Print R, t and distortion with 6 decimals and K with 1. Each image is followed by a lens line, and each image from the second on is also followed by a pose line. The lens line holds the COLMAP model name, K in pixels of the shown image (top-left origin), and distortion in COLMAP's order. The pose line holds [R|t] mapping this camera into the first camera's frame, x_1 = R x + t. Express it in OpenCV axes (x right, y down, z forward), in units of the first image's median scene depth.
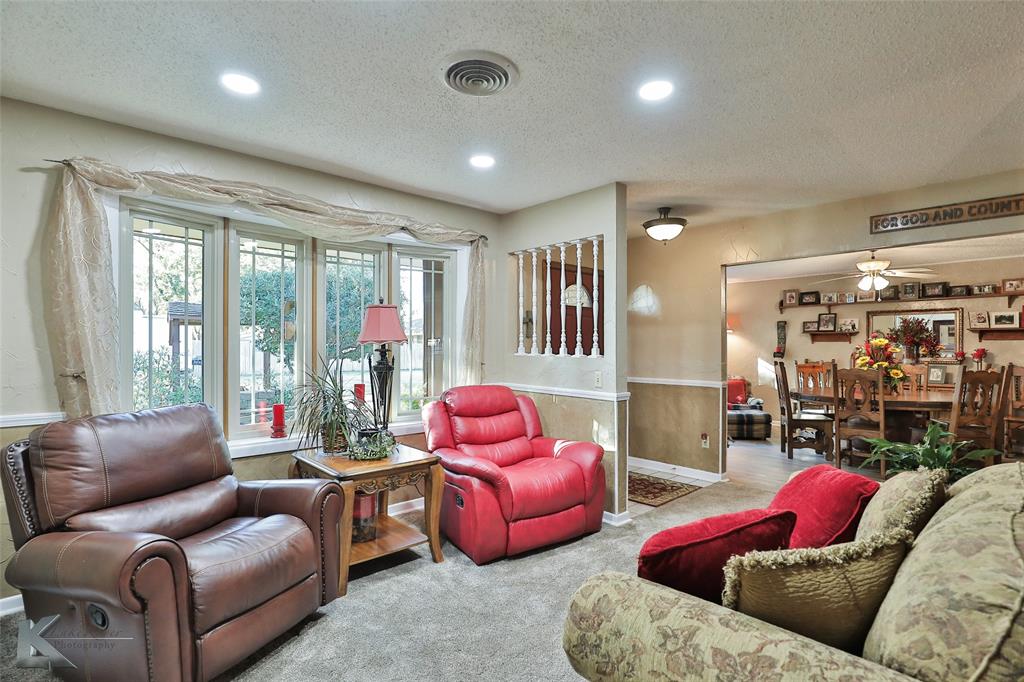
lens RADIAL K [[493.8, 0, 511.9], [0, 493.8, 343.4], [0, 0, 1]] dist [-0.006281, 0.000012]
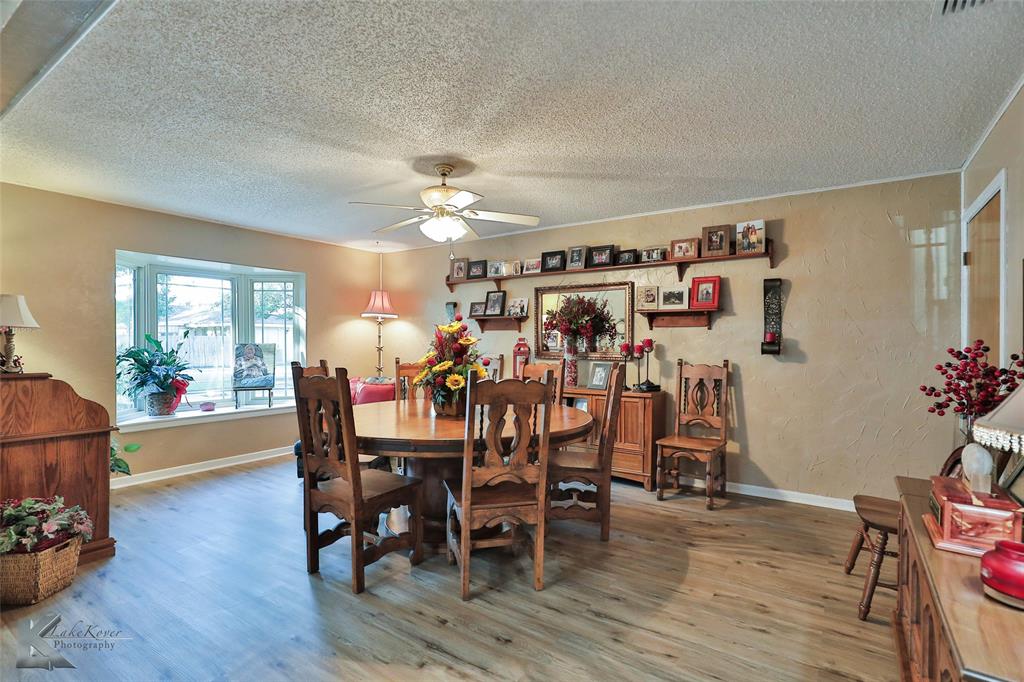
lens RADIAL K [[493.8, 0, 512.5], [0, 493.8, 341.6], [0, 0, 1]] dist [-0.006281, 0.000012]
pose [[0.975121, -0.004126, 0.221635, 0.569637], [0.001865, 0.999944, 0.010412, 0.006249], [-0.221665, -0.009739, 0.975074, 0.328823]]
